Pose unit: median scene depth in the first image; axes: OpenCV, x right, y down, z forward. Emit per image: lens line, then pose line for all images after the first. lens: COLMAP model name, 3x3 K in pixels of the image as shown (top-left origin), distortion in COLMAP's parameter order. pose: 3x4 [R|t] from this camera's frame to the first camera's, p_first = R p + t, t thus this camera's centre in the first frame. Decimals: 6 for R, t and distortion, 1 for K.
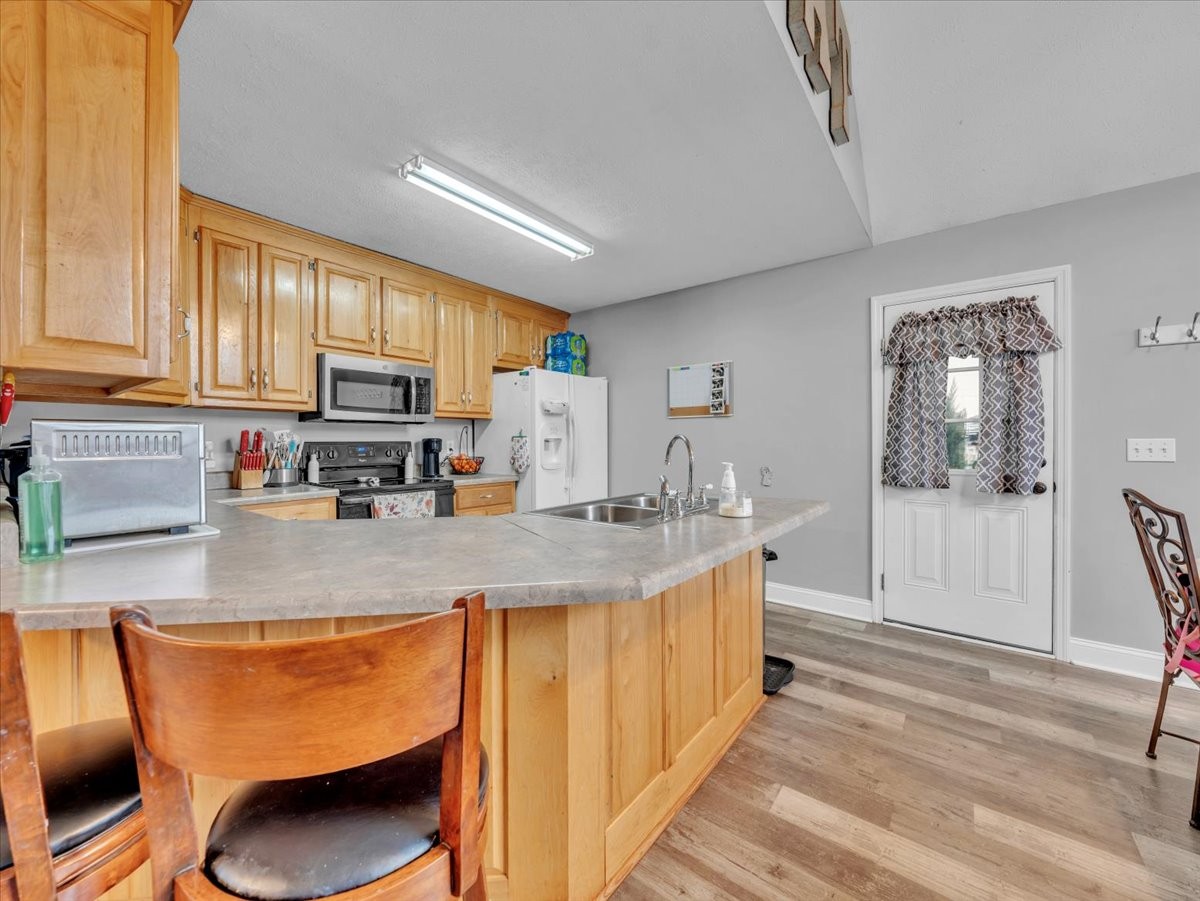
lens RADIAL K [[465.6, 0, 612.7], [0, 465.6, 446.2], [0, 0, 1]] dist [-0.002470, 0.000215]
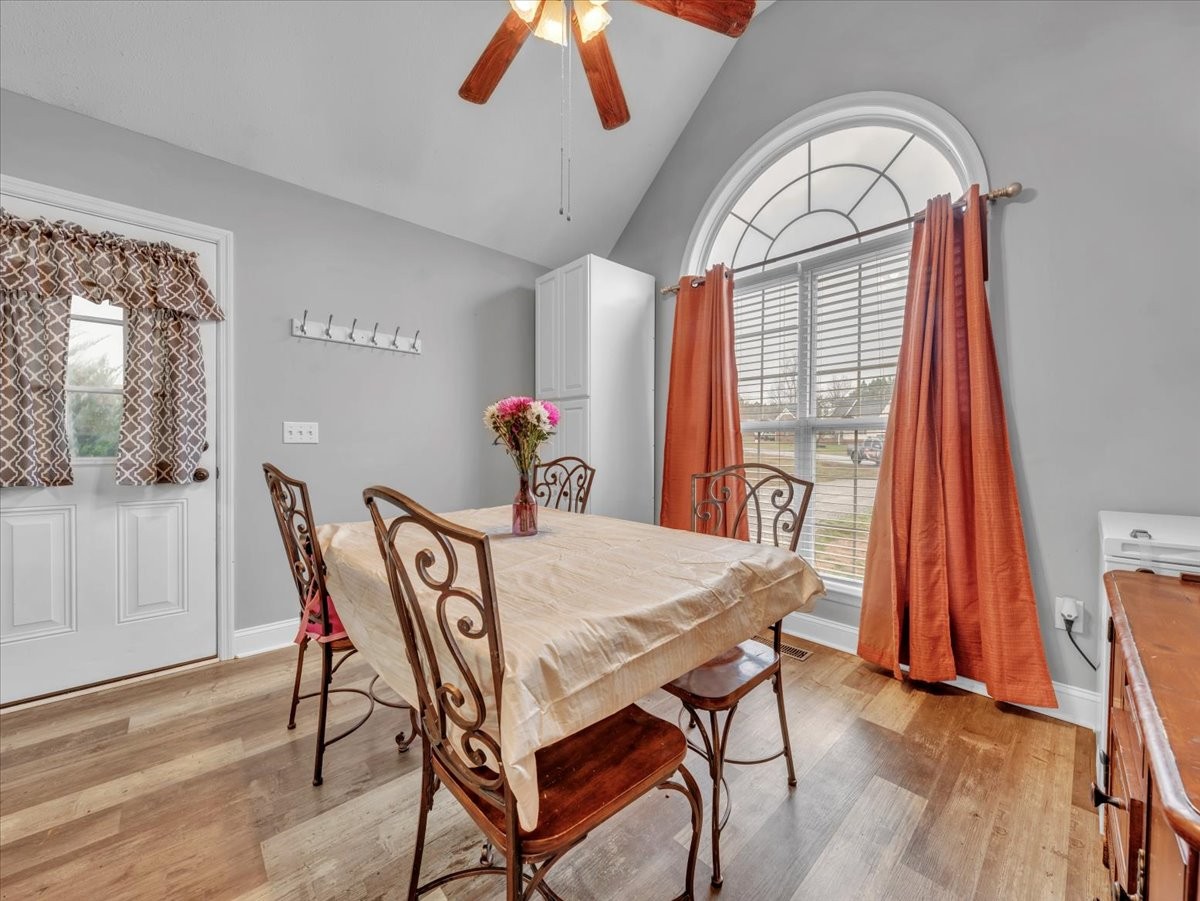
lens RADIAL K [[465.6, 0, 605.8], [0, 465.6, 446.8], [0, 0, 1]] dist [-0.002470, 0.000215]
pose [[0.167188, -0.003723, 0.985918, 0.182197], [-0.000445, 0.999992, 0.003851, 0.033490], [-0.985925, -0.001083, 0.167185, 0.101133]]
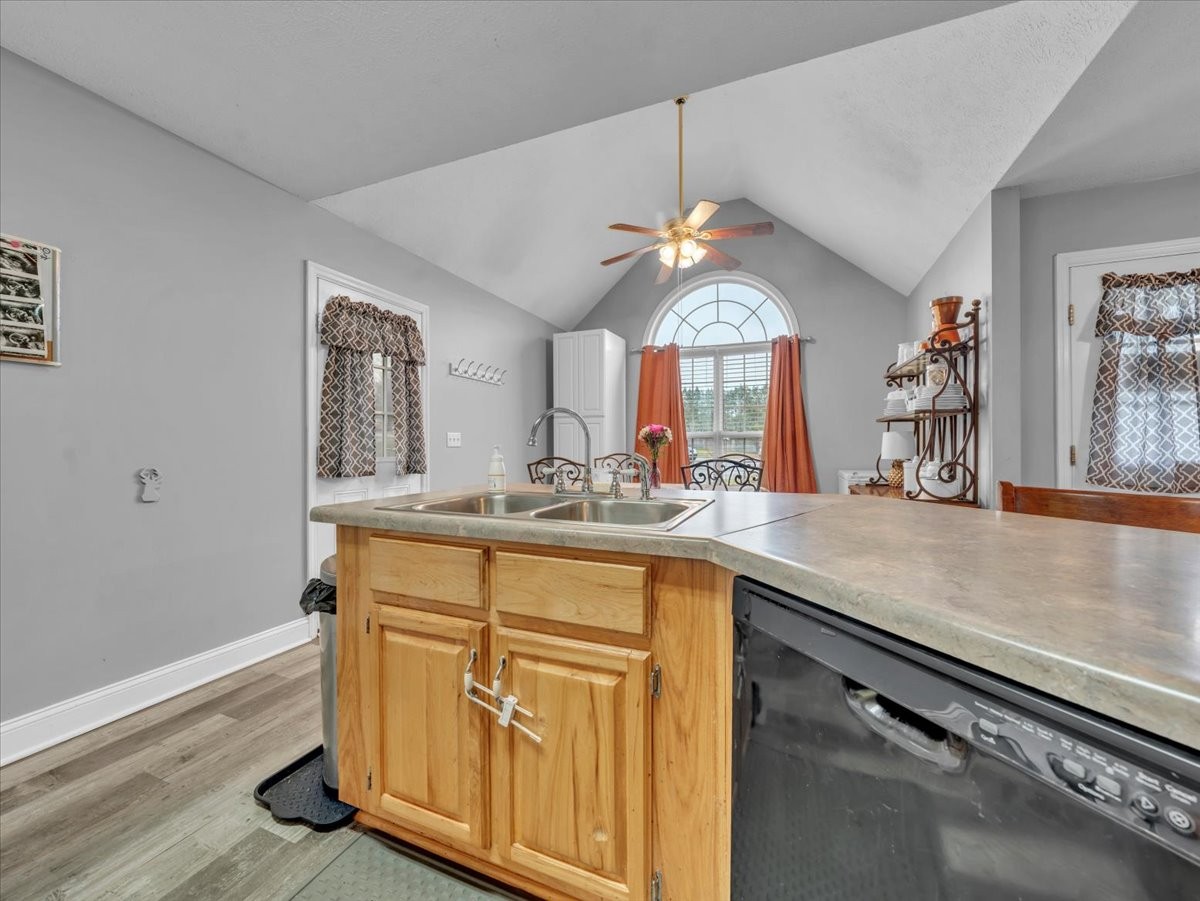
lens RADIAL K [[465.6, 0, 609.5], [0, 465.6, 442.8], [0, 0, 1]] dist [-0.002470, 0.000215]
pose [[-0.274637, 0.002397, 0.961545, -0.490931], [0.004374, 0.999990, -0.001244, 0.022082], [-0.961538, 0.003864, -0.274644, 0.829148]]
